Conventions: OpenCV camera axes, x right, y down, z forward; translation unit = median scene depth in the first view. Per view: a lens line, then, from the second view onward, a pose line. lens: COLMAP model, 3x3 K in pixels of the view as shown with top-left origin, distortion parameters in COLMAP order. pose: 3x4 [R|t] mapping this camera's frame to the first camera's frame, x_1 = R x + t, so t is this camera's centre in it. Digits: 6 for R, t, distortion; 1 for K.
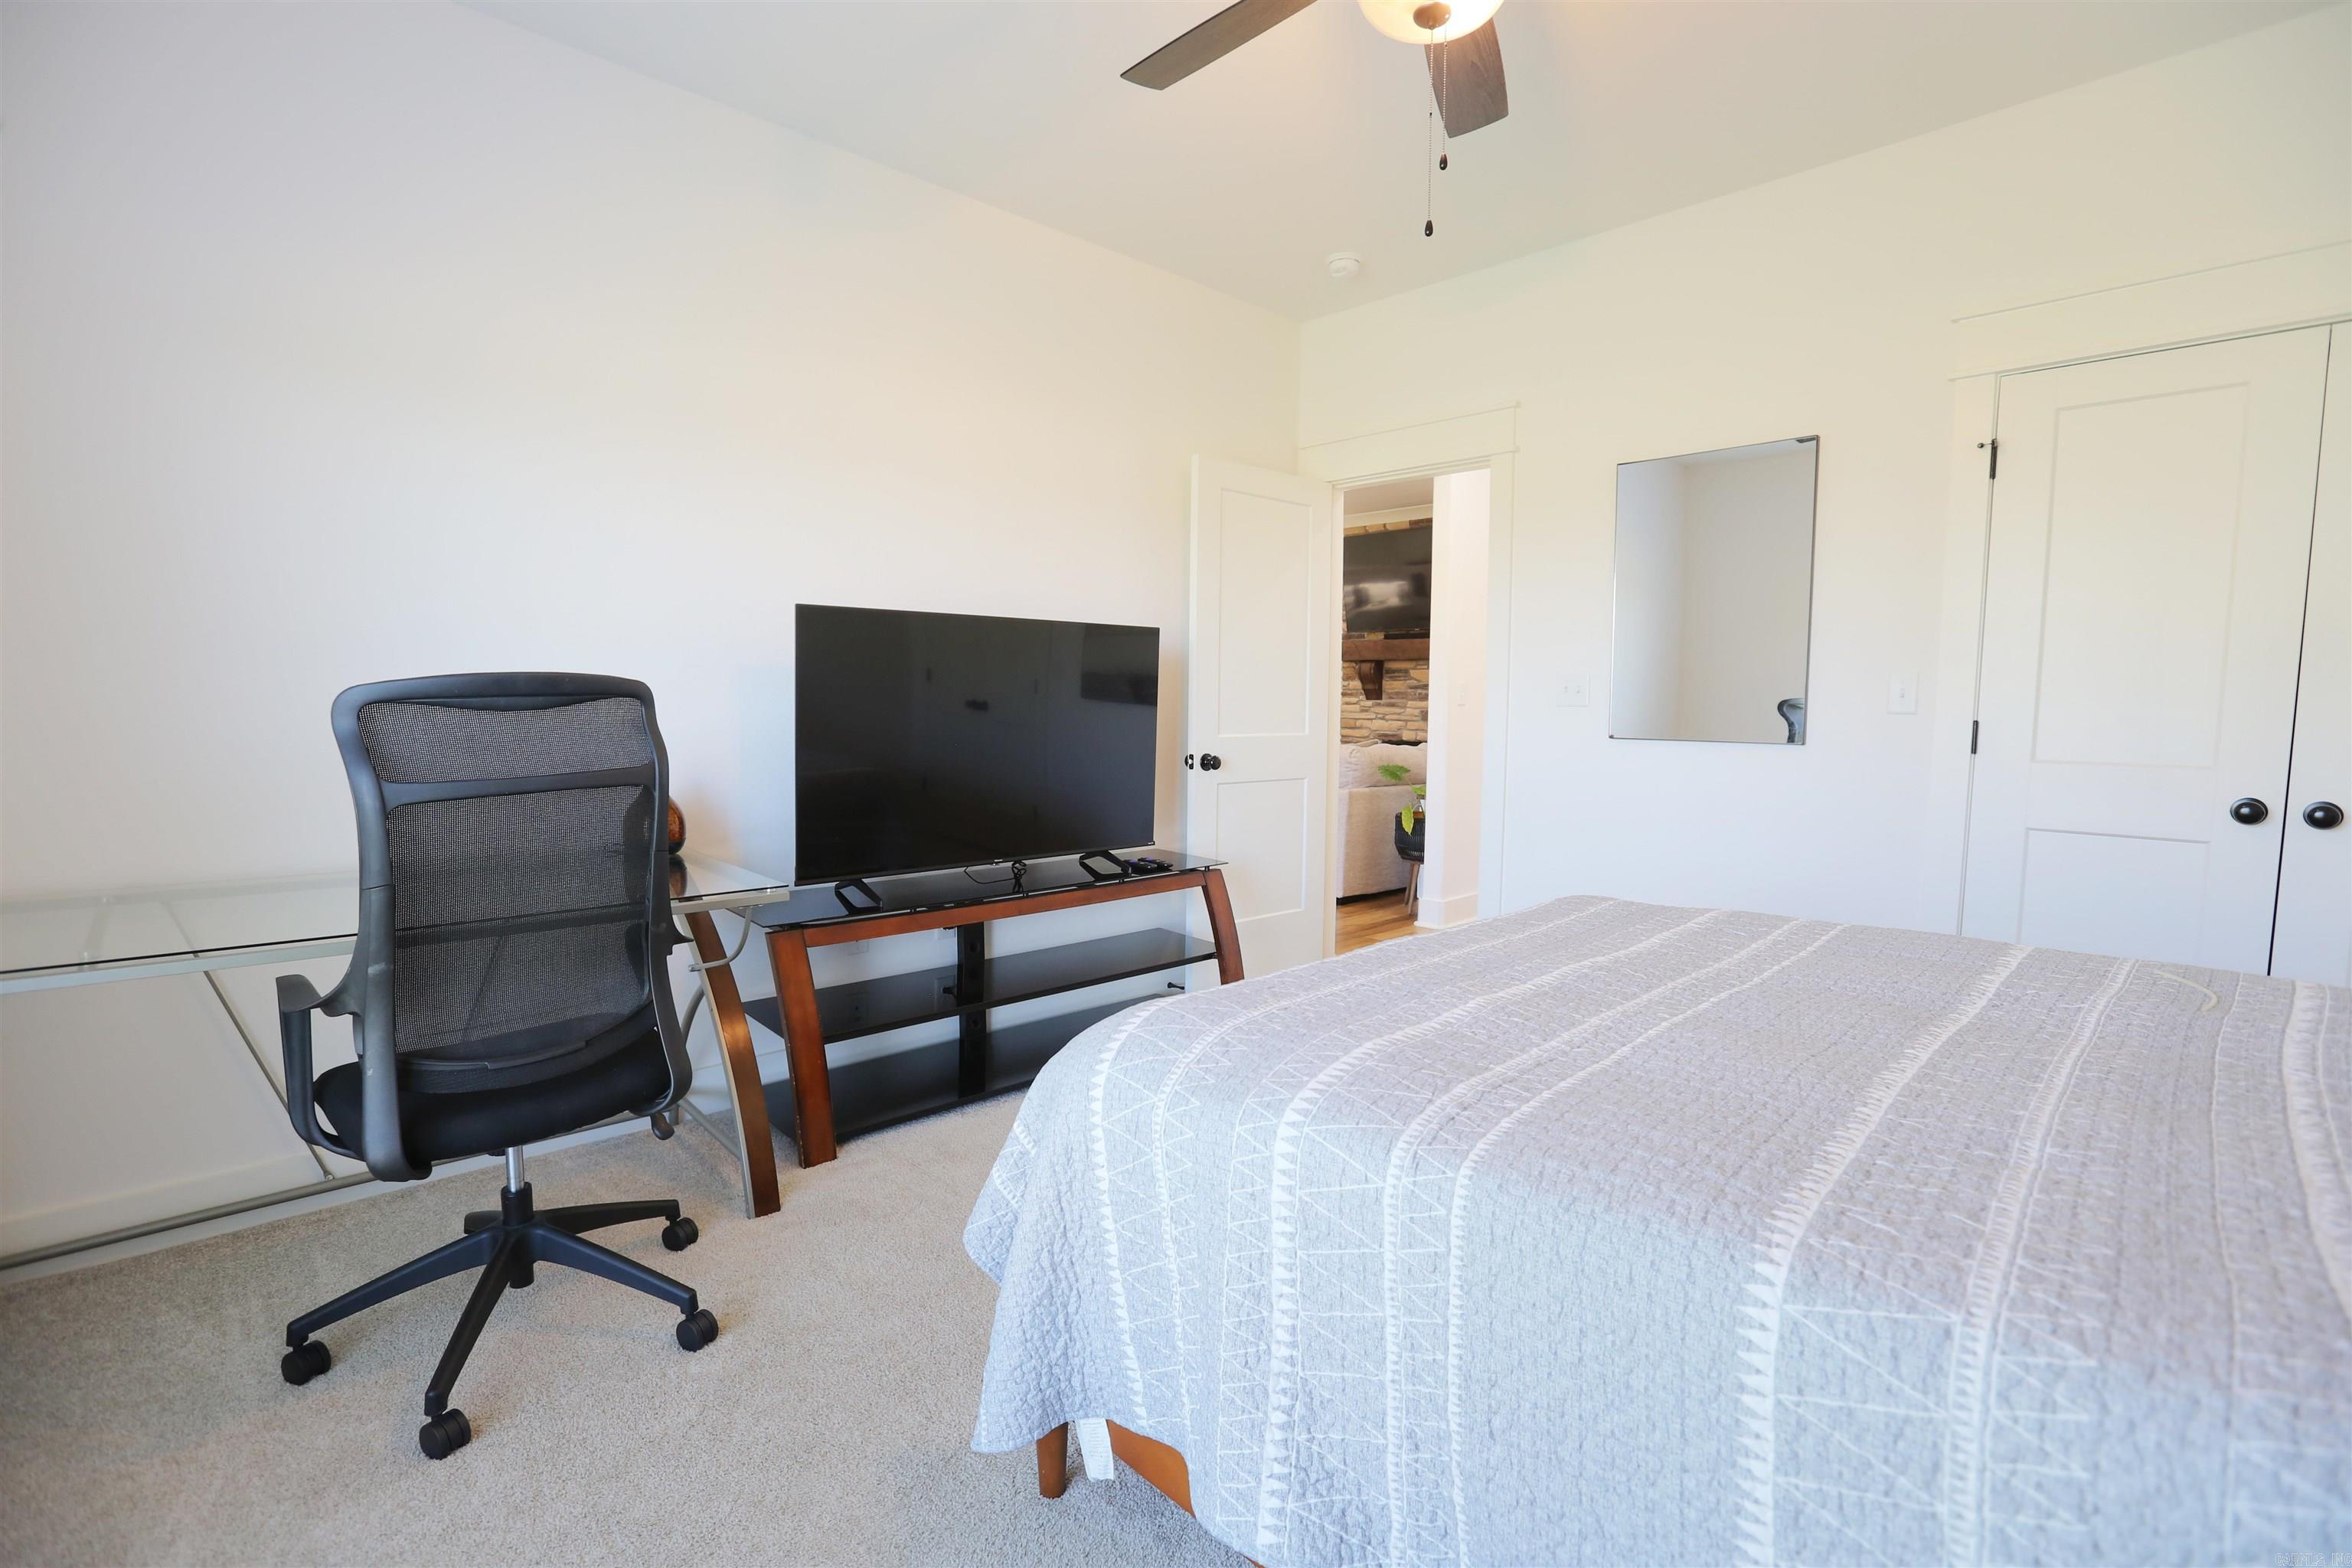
lens RADIAL K [[1065.3, 0, 1176.0], [0, 1065.3, 784.0], [0, 0, 1]] dist [-0.044228, 0.016910]
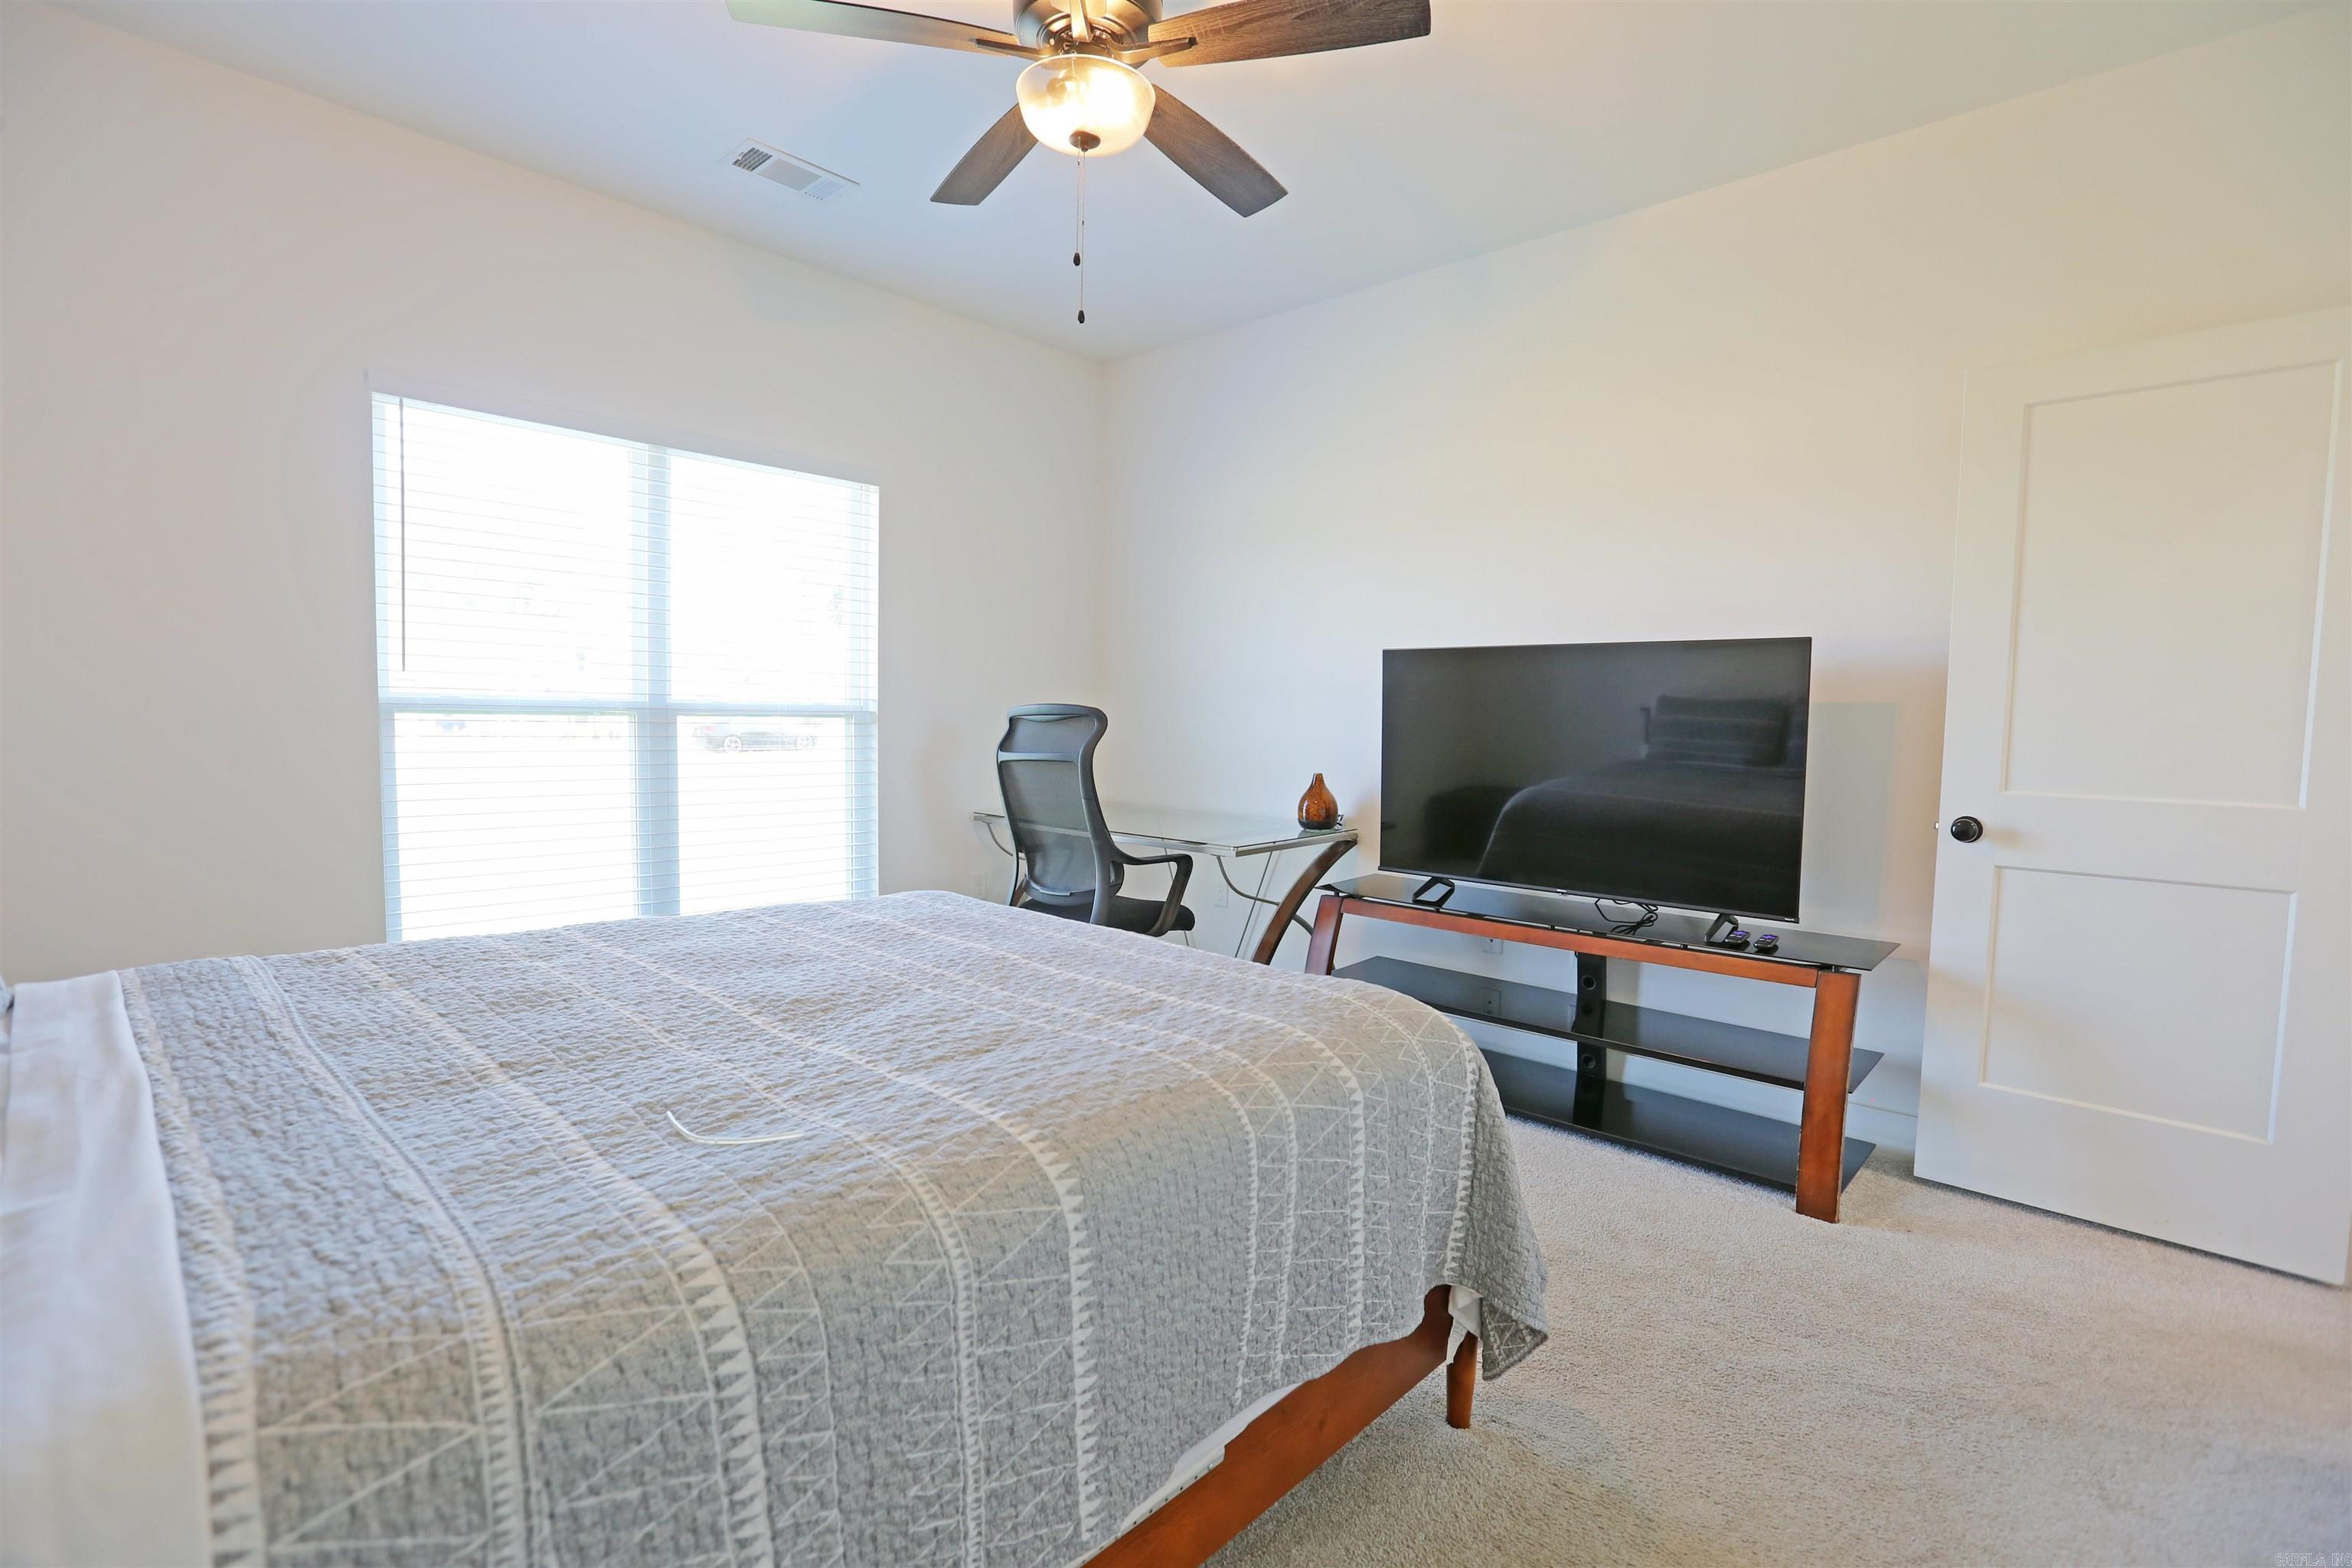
lens RADIAL K [[1065.3, 0, 1176.0], [0, 1065.3, 784.0], [0, 0, 1]] dist [-0.044228, 0.016910]
pose [[0.078690, 0.062315, -0.994950, 0.611310], [-0.094184, 0.994045, 0.054809, -0.036368], [0.992440, 0.089395, 0.084091, 0.440809]]
